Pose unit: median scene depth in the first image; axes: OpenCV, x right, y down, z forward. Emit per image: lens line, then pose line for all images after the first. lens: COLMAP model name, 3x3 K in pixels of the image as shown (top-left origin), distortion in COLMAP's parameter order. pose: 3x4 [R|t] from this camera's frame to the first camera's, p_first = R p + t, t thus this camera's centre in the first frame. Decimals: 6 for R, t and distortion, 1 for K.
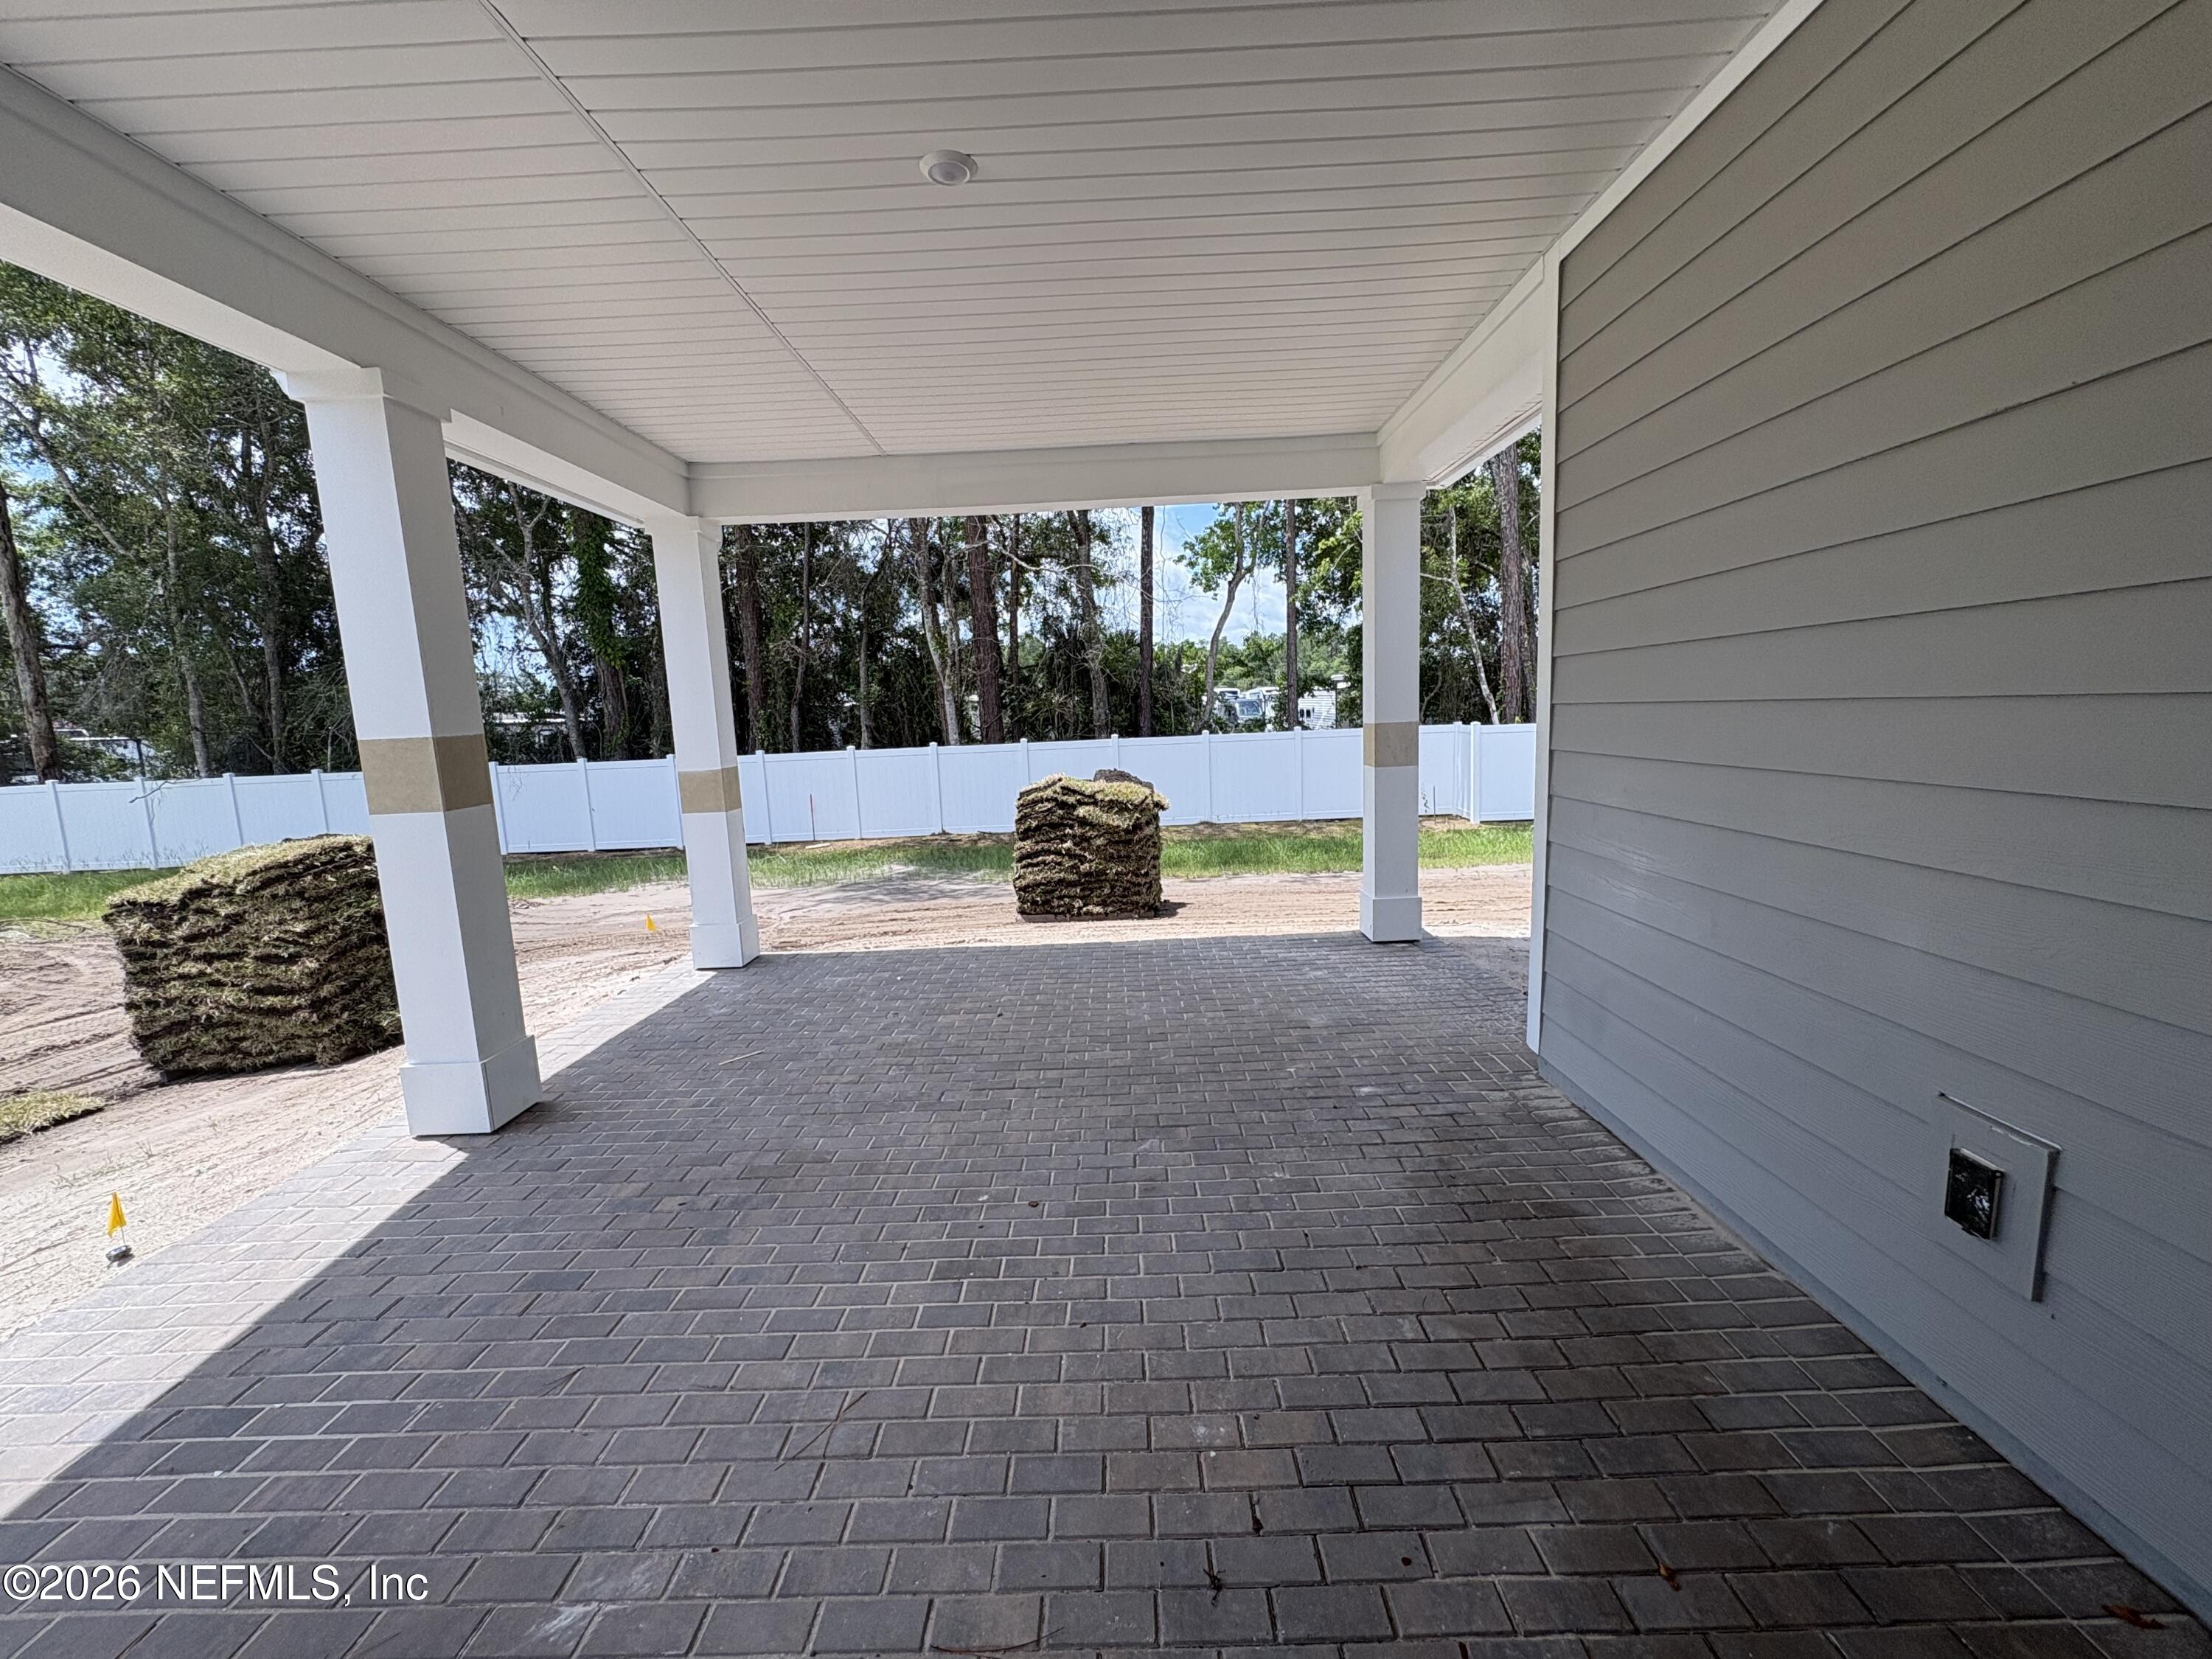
lens RADIAL K [[882.8, 0, 1107.4], [0, 882.8, 828.6], [0, 0, 1]] dist [0.002258, -0.000534]
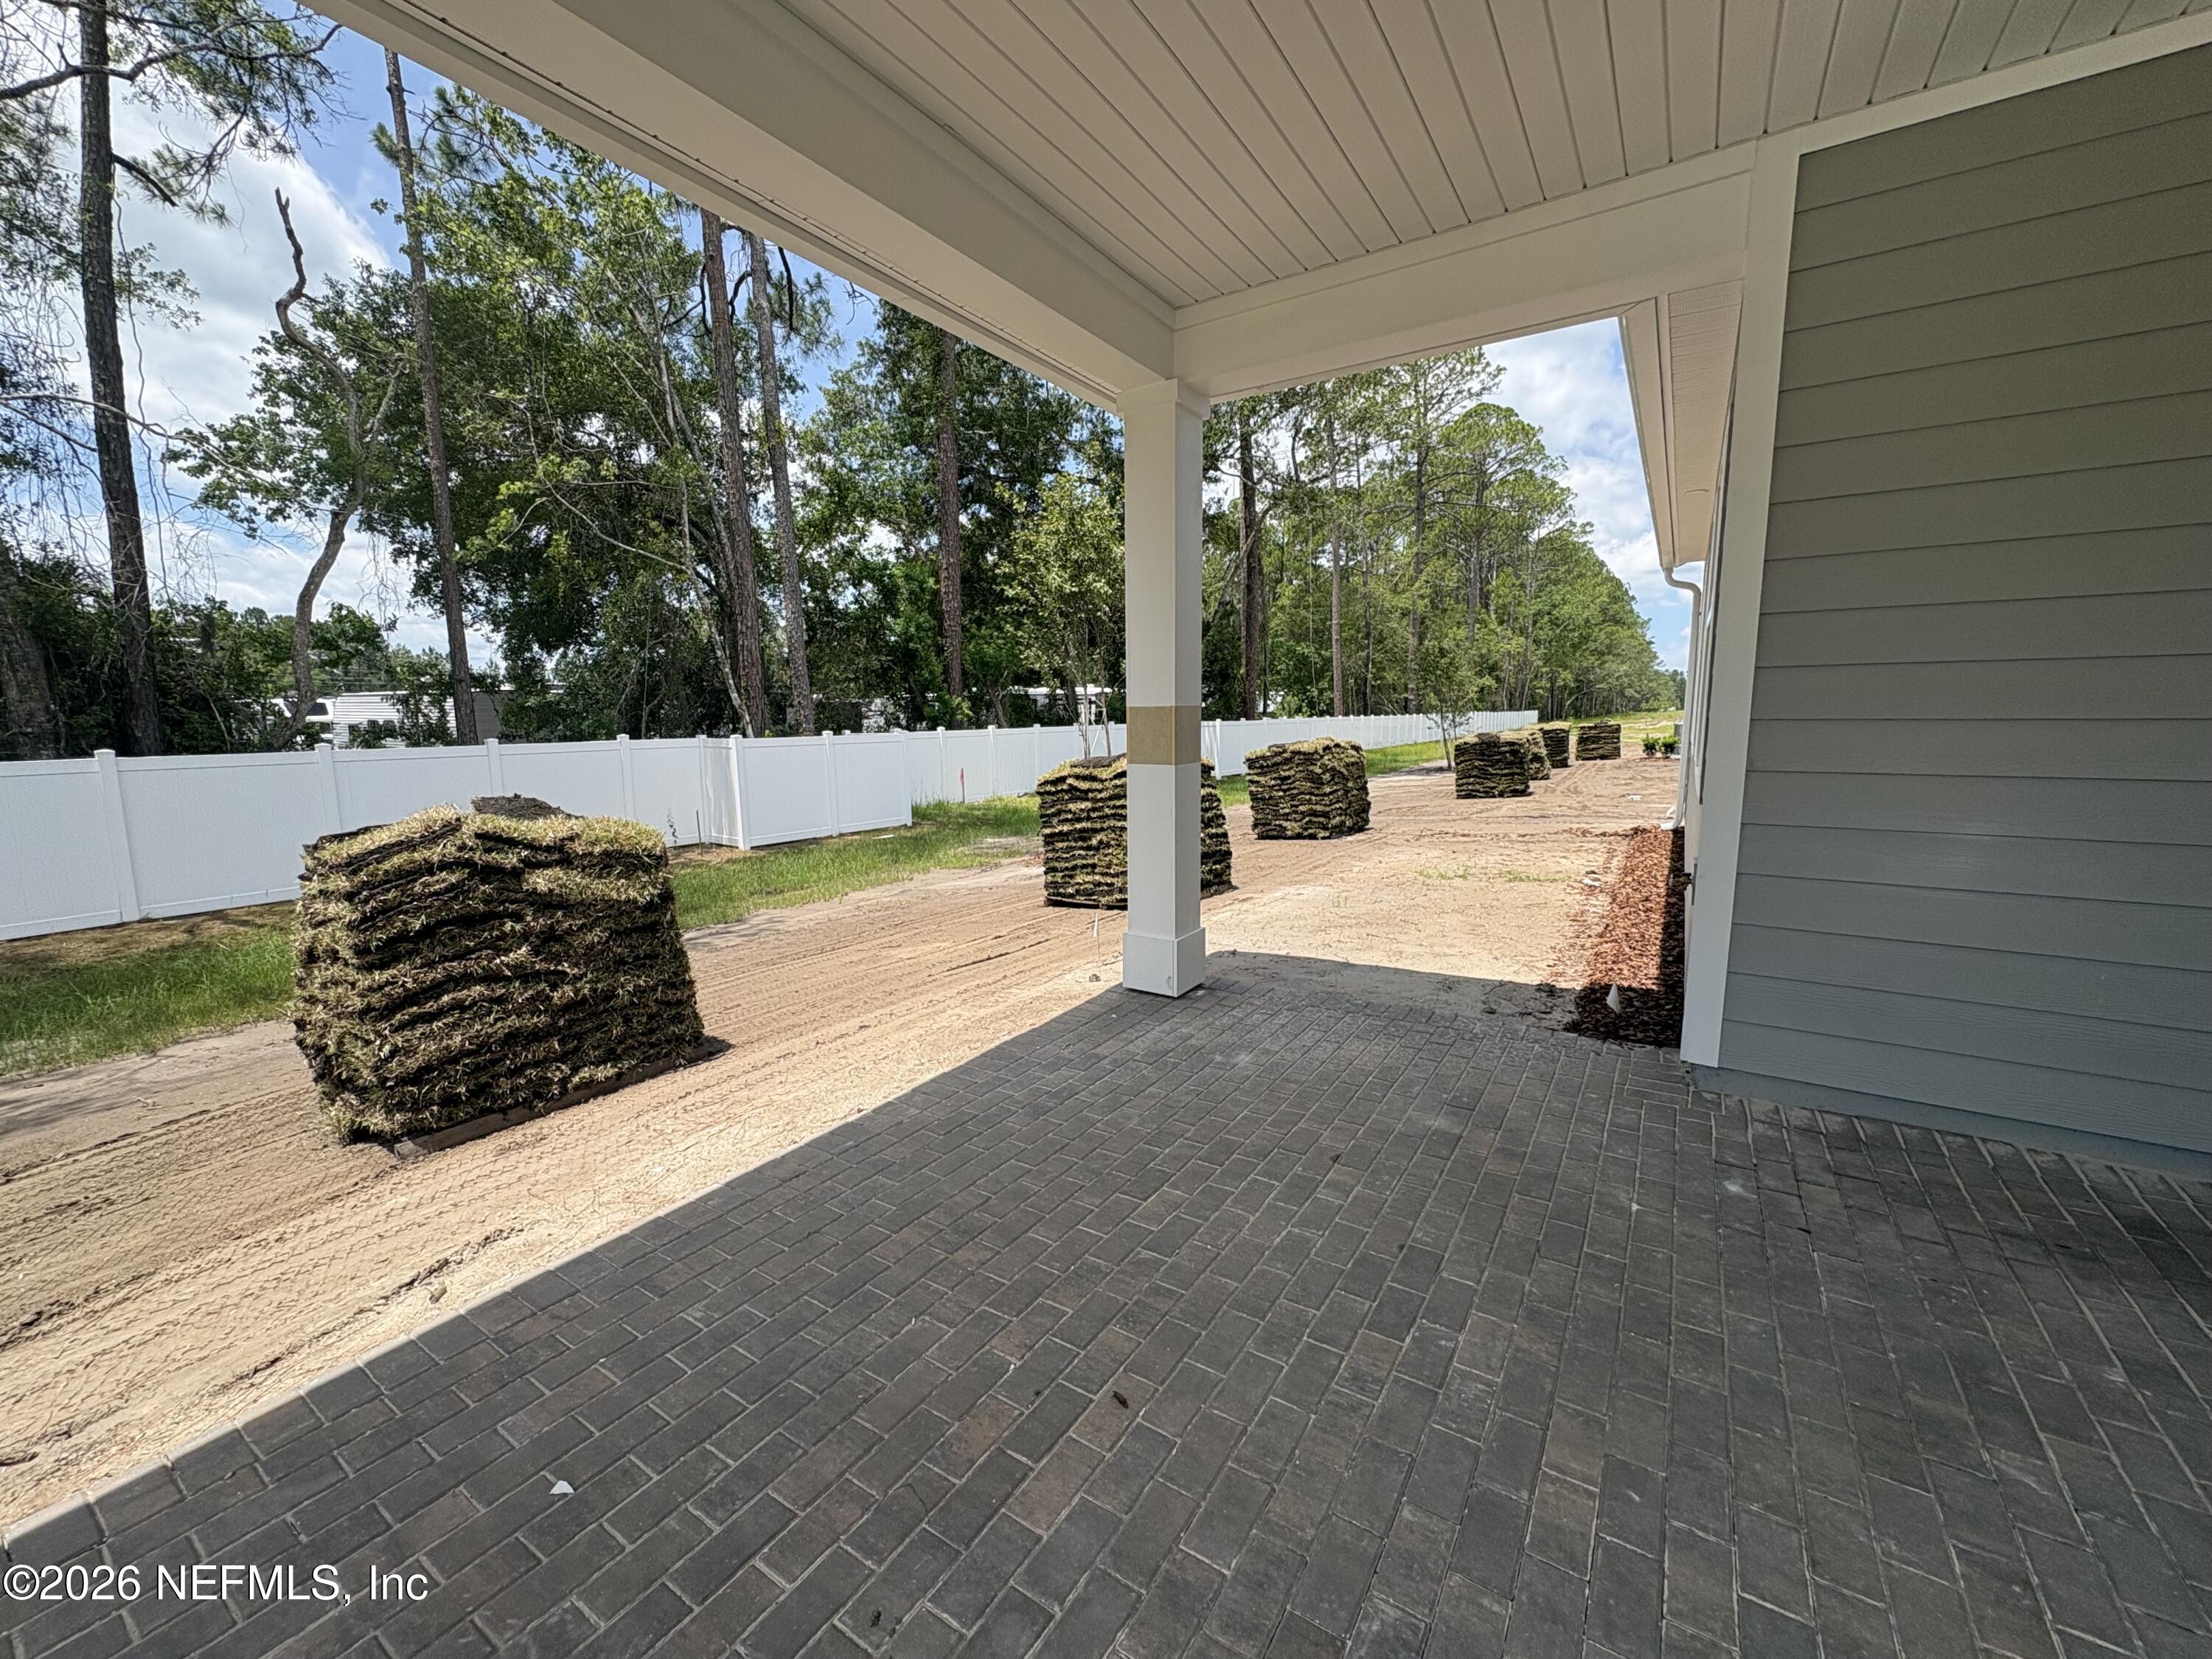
lens RADIAL K [[882.8, 0, 1107.5], [0, 882.8, 830.0], [0, 0, 1]] dist [0.002258, -0.000534]
pose [[0.540686, -0.076021, 0.837782, -0.264212], [0.099016, 0.994737, 0.026360, -0.029459], [-0.835377, 0.068702, 0.545368, 0.478035]]
